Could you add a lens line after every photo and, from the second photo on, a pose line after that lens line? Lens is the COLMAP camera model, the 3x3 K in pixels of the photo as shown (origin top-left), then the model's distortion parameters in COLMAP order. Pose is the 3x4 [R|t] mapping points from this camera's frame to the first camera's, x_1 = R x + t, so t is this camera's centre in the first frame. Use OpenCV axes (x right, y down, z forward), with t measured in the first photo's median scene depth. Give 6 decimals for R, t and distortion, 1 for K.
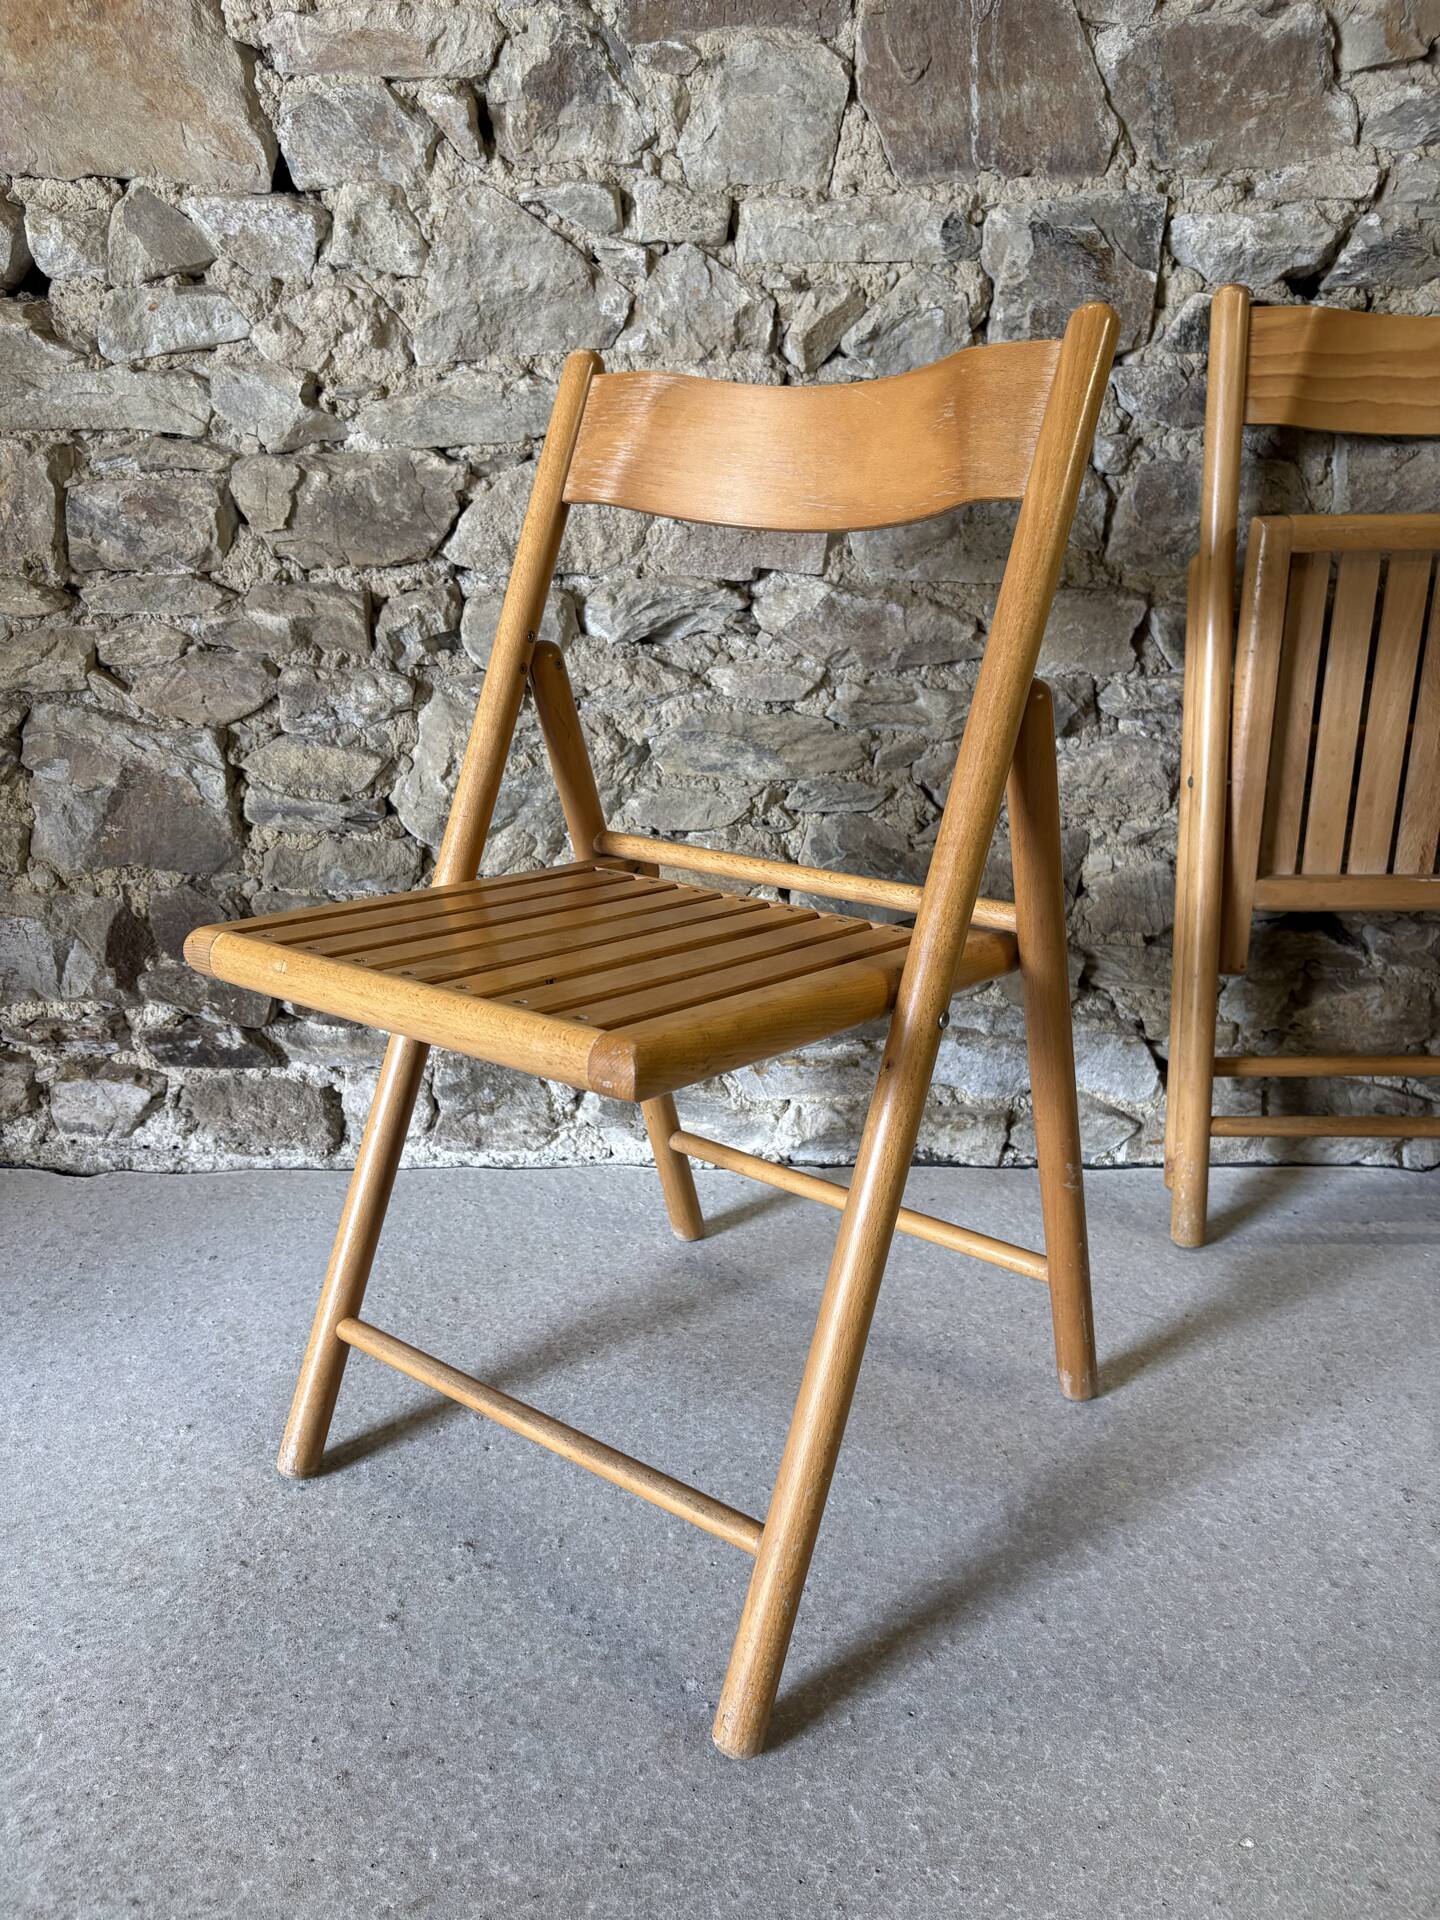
lens RADIAL K [[1465.9, 0, 719.6], [0, 1465.9, 968.6], [0, 0, 1]] dist [0.053766, -0.066999]
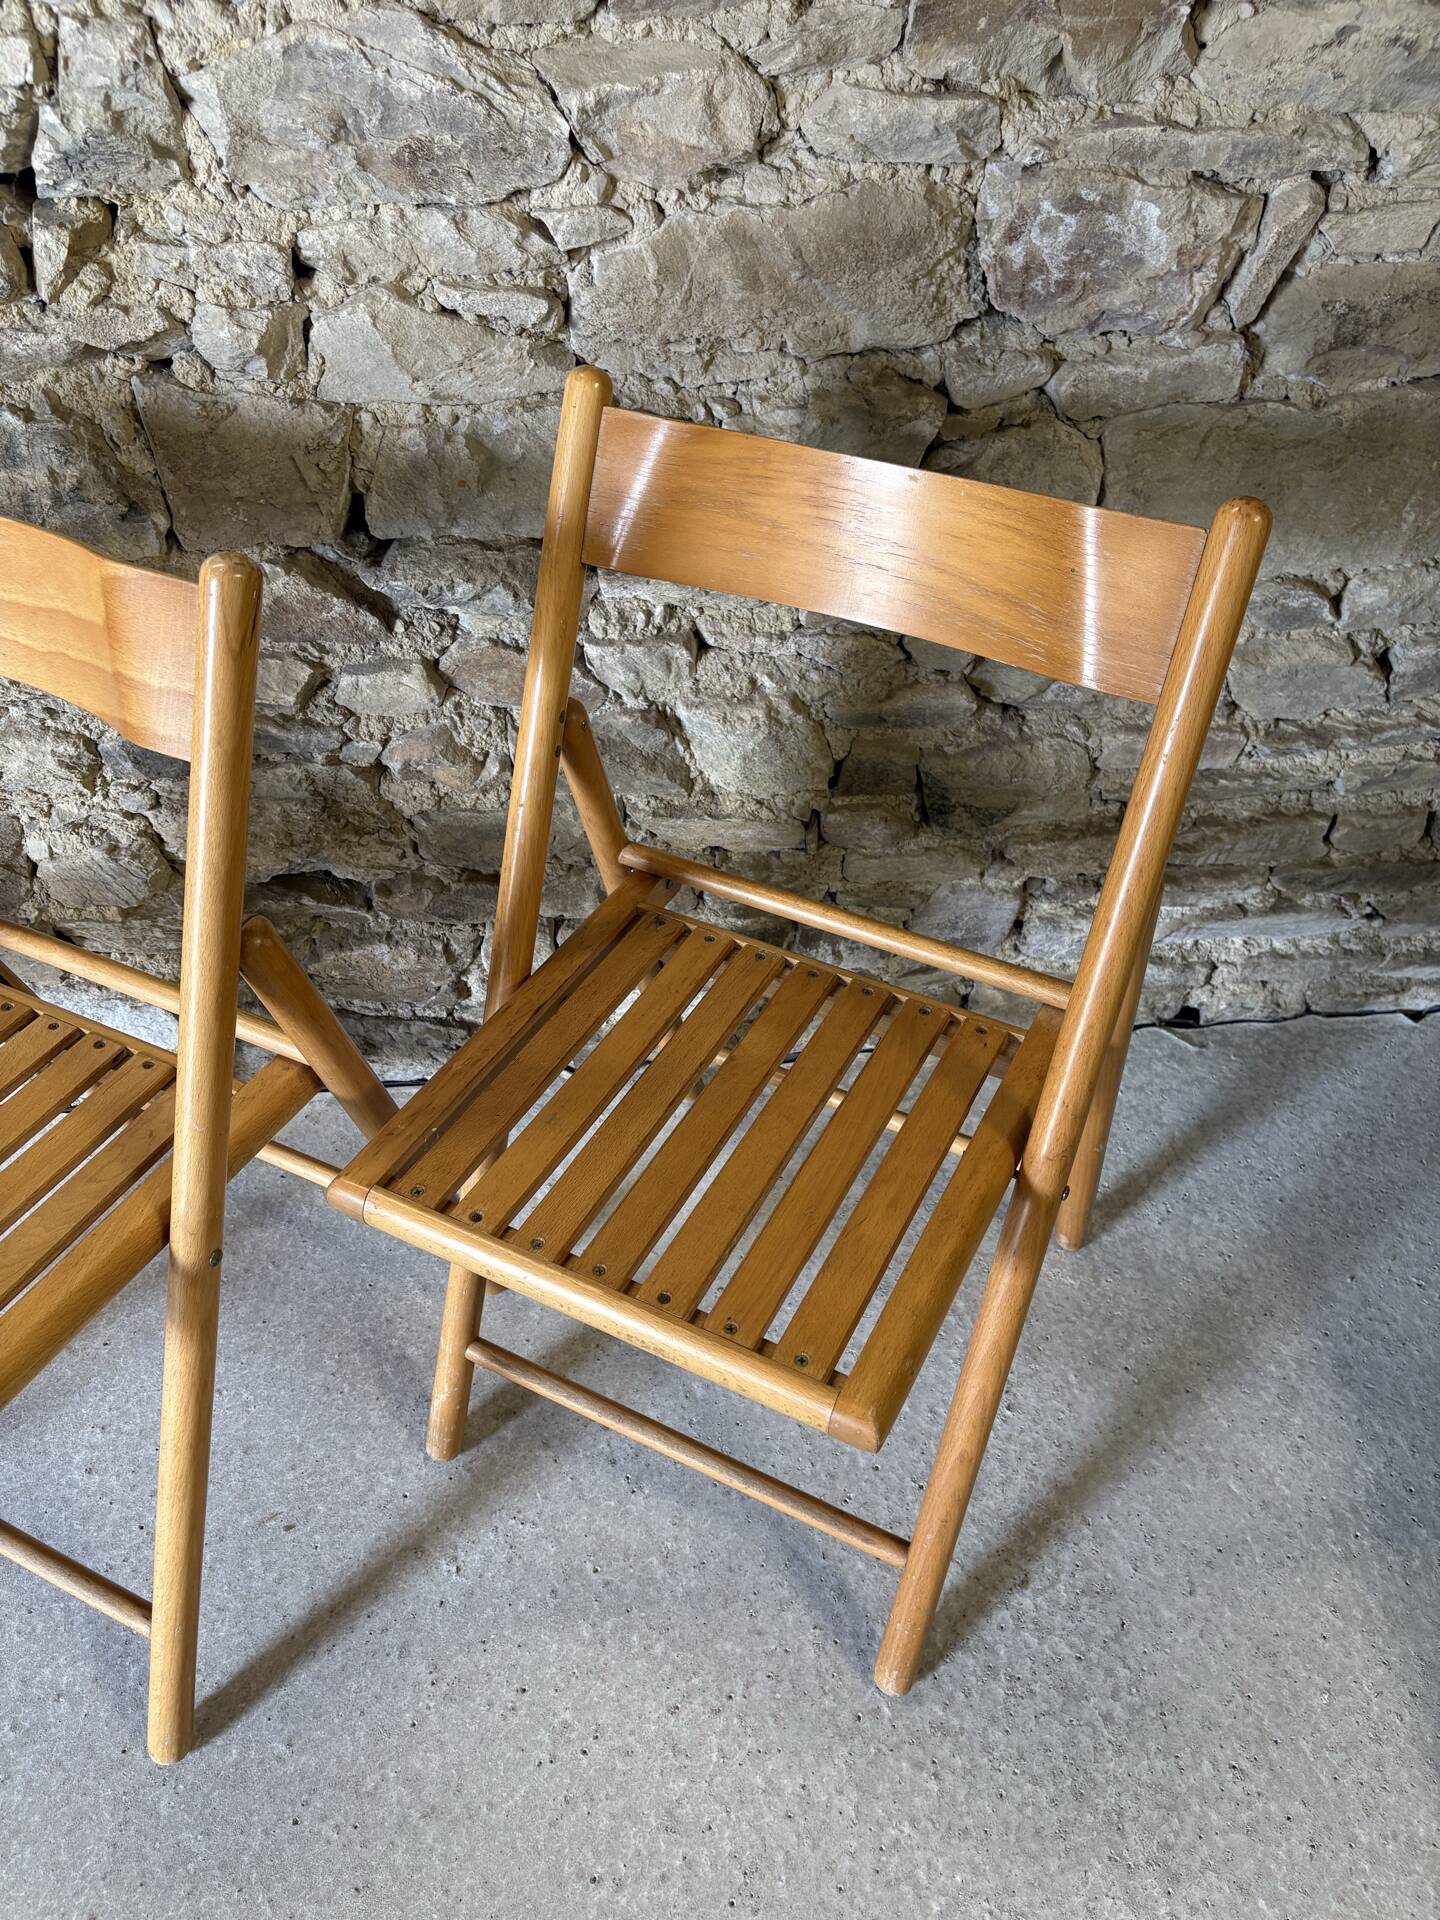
lens RADIAL K [[1465.9, 0, 715.2], [0, 1465.9, 978.3], [0, 0, 1]] dist [0.053766, -0.066999]
pose [[0.995788, -0.066092, 0.063546, 0.662063], [0.032370, 0.901884, 0.430763, -0.408560], [-0.085781, -0.426892, 0.900225, 0.135444]]
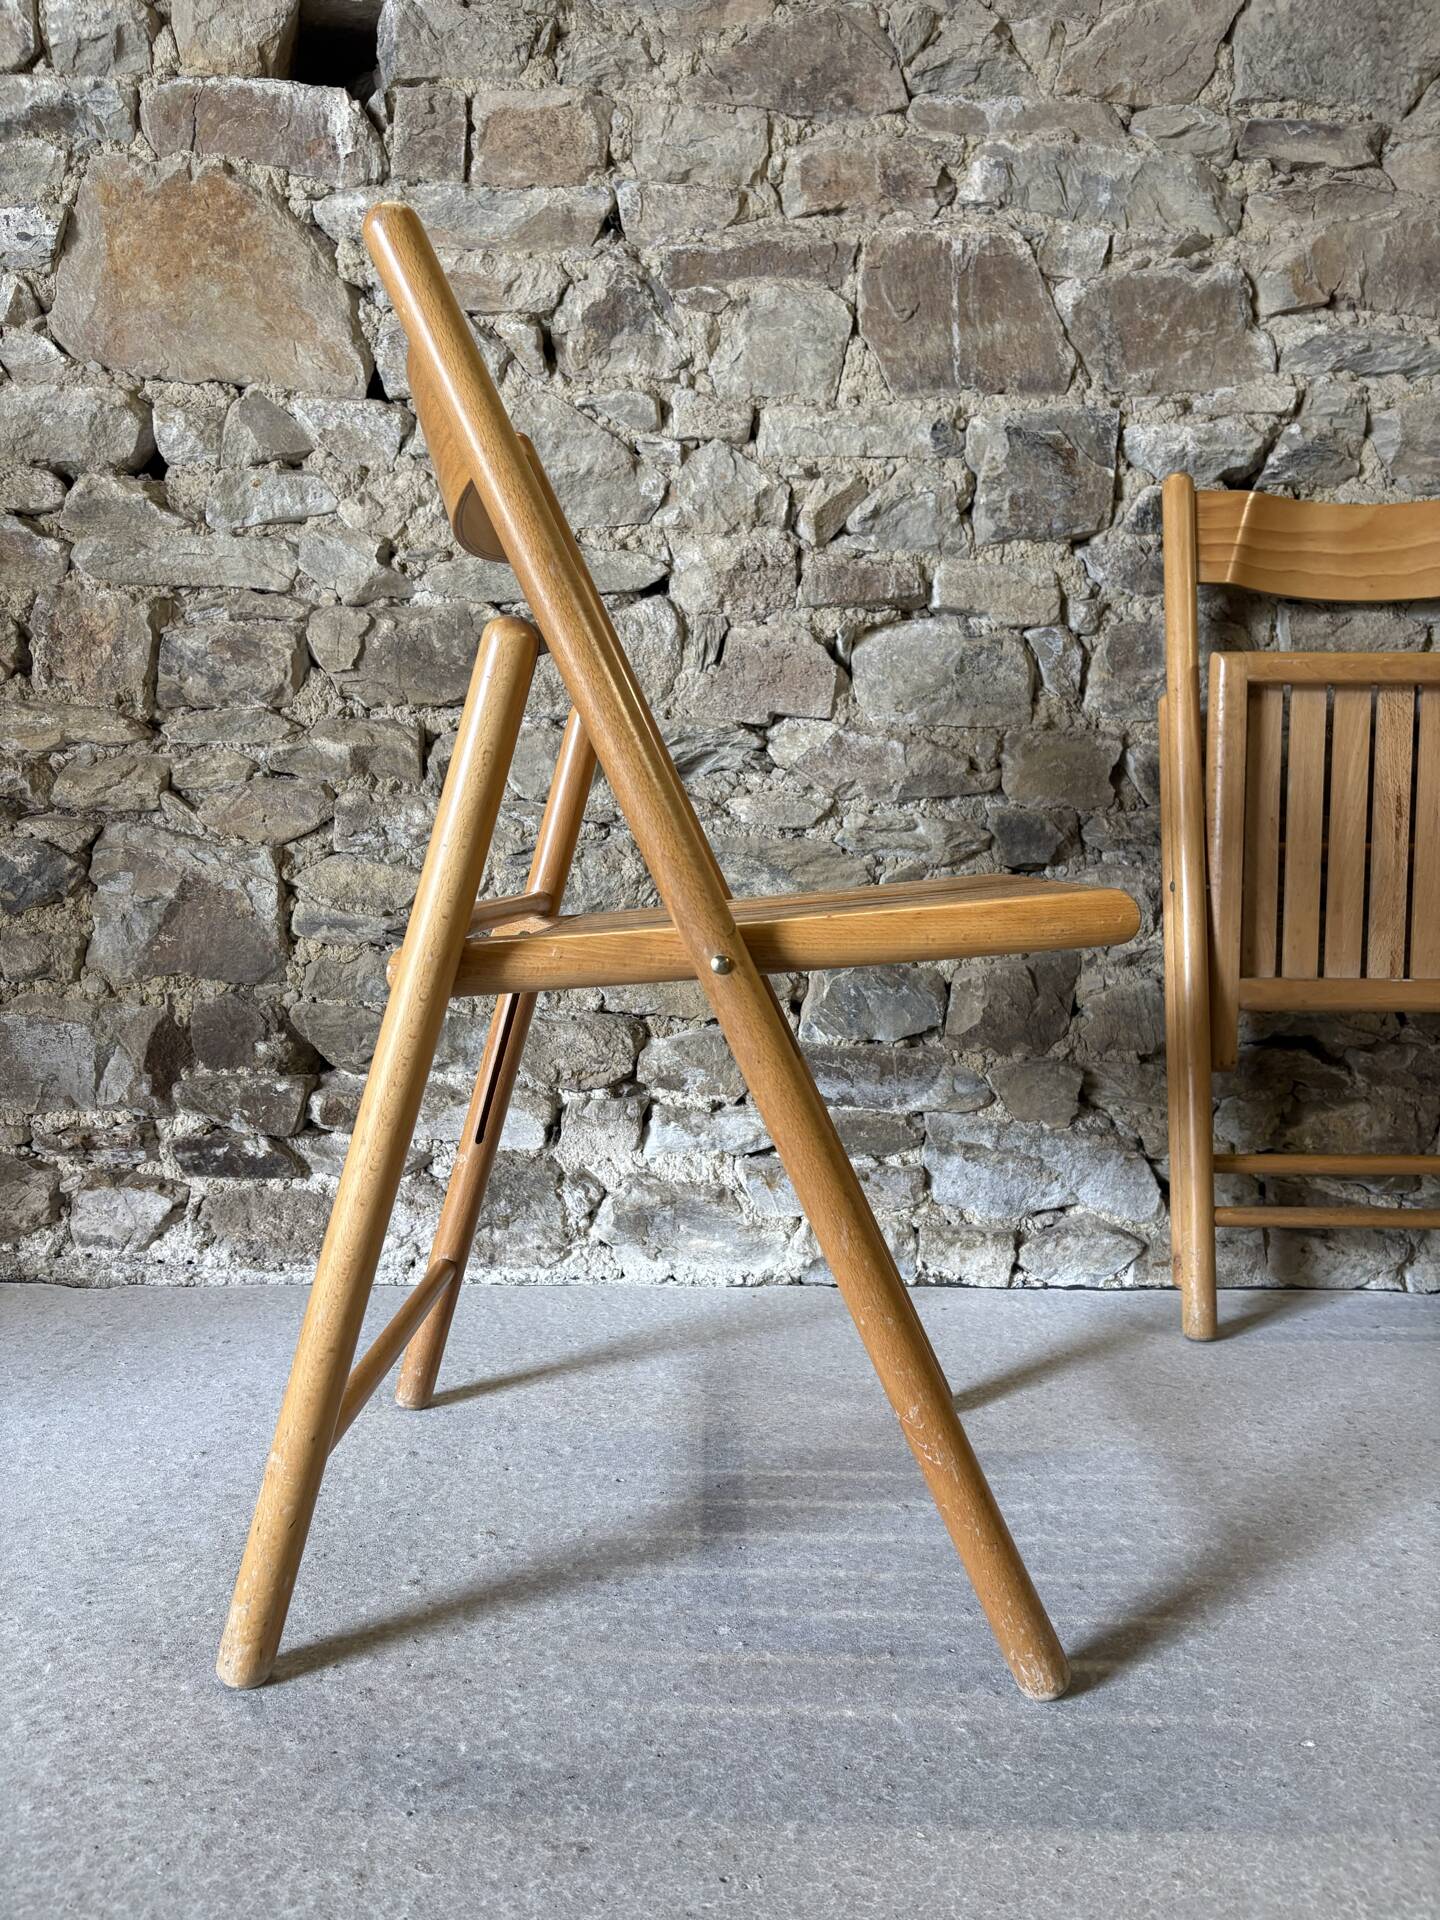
lens RADIAL K [[1465.9, 0, 715.1], [0, 1465.9, 967.3], [0, 0, 1]] dist [0.053766, -0.066999]
pose [[0.999867, 0.013612, 0.008961, -0.026588], [-0.010925, 0.967878, -0.251183, 0.206038], [-0.012092, 0.251051, 0.967898, -0.032895]]
